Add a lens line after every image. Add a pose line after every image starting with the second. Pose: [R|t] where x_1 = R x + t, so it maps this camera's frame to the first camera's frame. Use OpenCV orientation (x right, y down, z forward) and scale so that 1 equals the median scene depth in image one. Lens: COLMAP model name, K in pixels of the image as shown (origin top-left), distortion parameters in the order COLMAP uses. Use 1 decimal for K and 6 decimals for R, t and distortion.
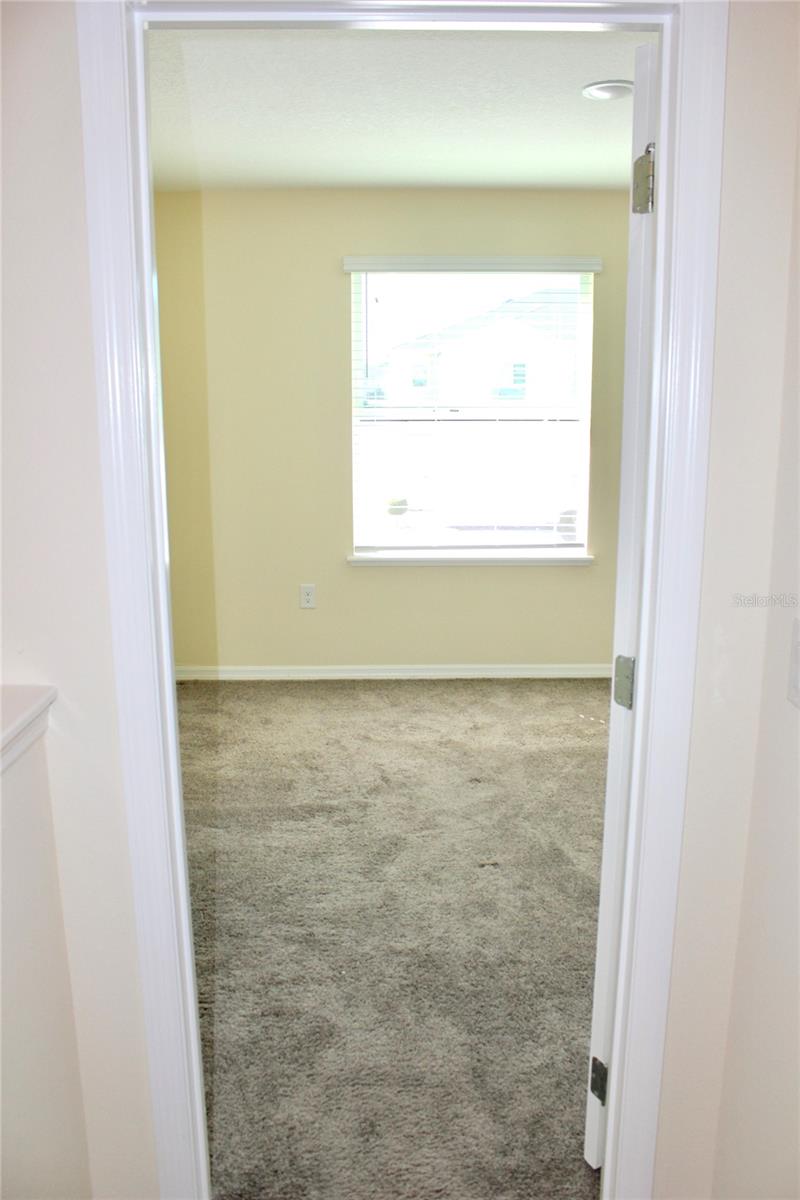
lens RADIAL K [[1001.5, 0, 399.3], [0, 1001.5, 597.0], [0, 0, 1]] dist [-0.156910, 0.120875]
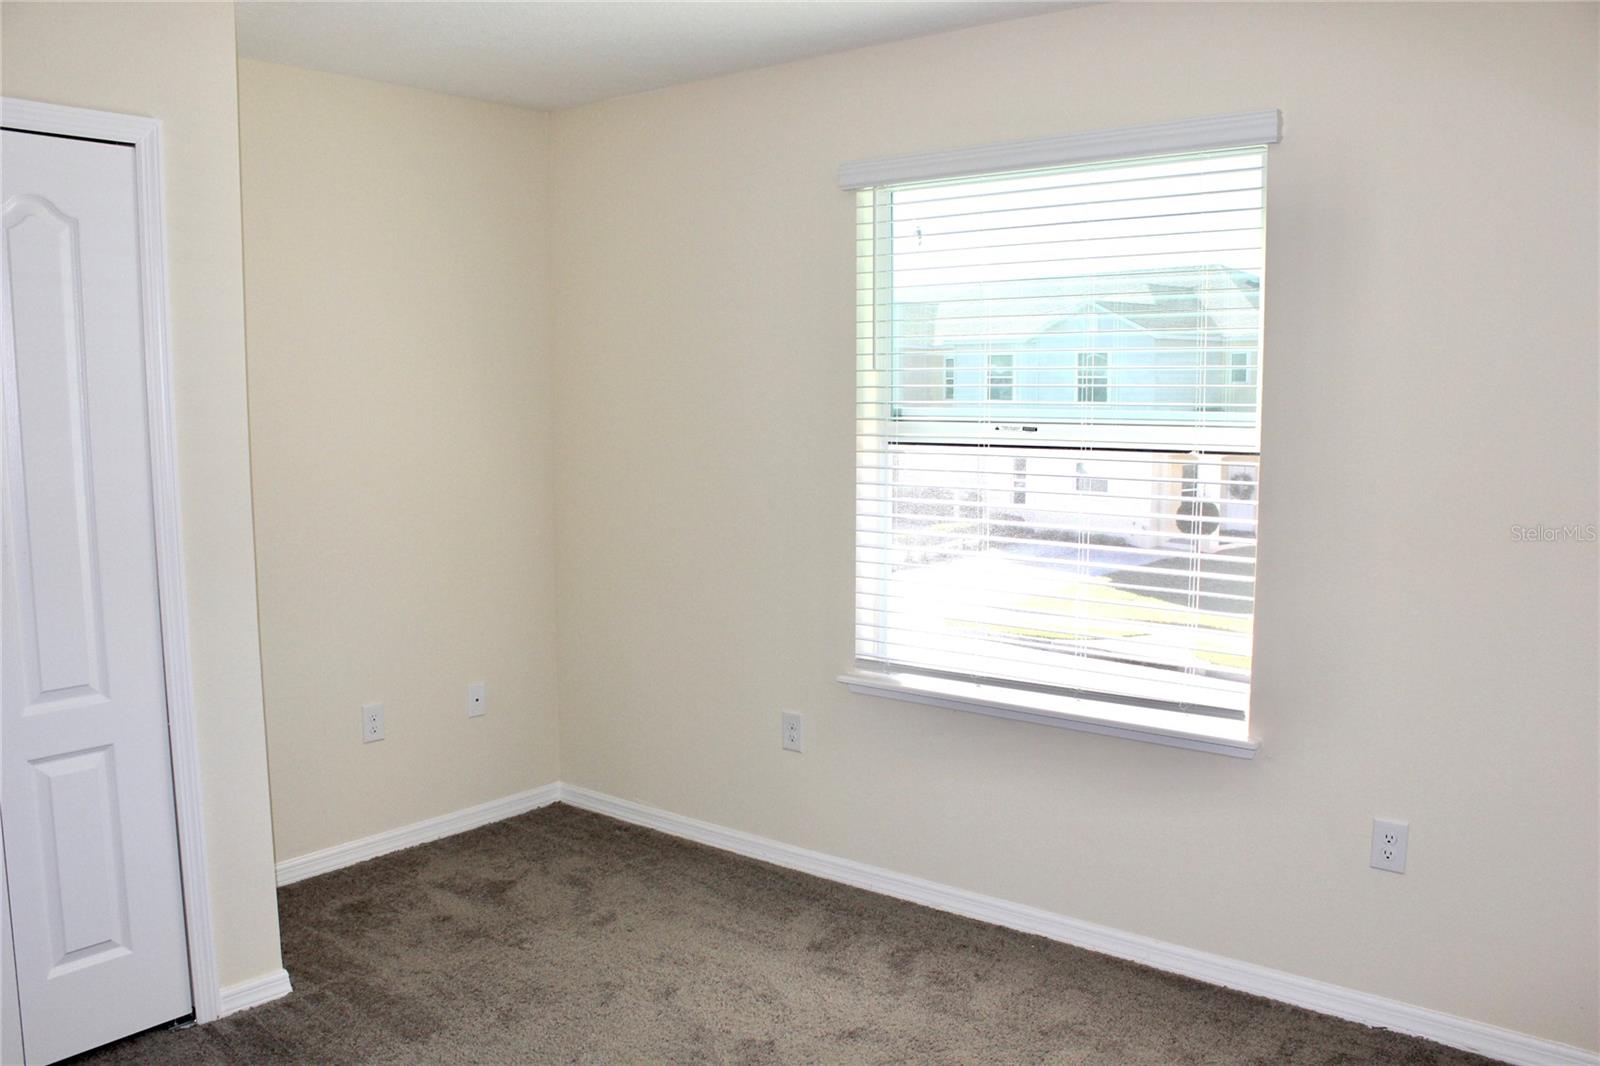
lens RADIAL K [[1335.3, 0, 786.7], [0, 1335.3, 537.2], [0, 0, 1]] dist [-0.156910, 0.120875]
pose [[0.777372, 0.072339, -0.624867, 0.412361], [-0.135123, 0.989380, -0.053563, -0.075049], [0.614356, 0.126073, 0.778891, 0.377592]]
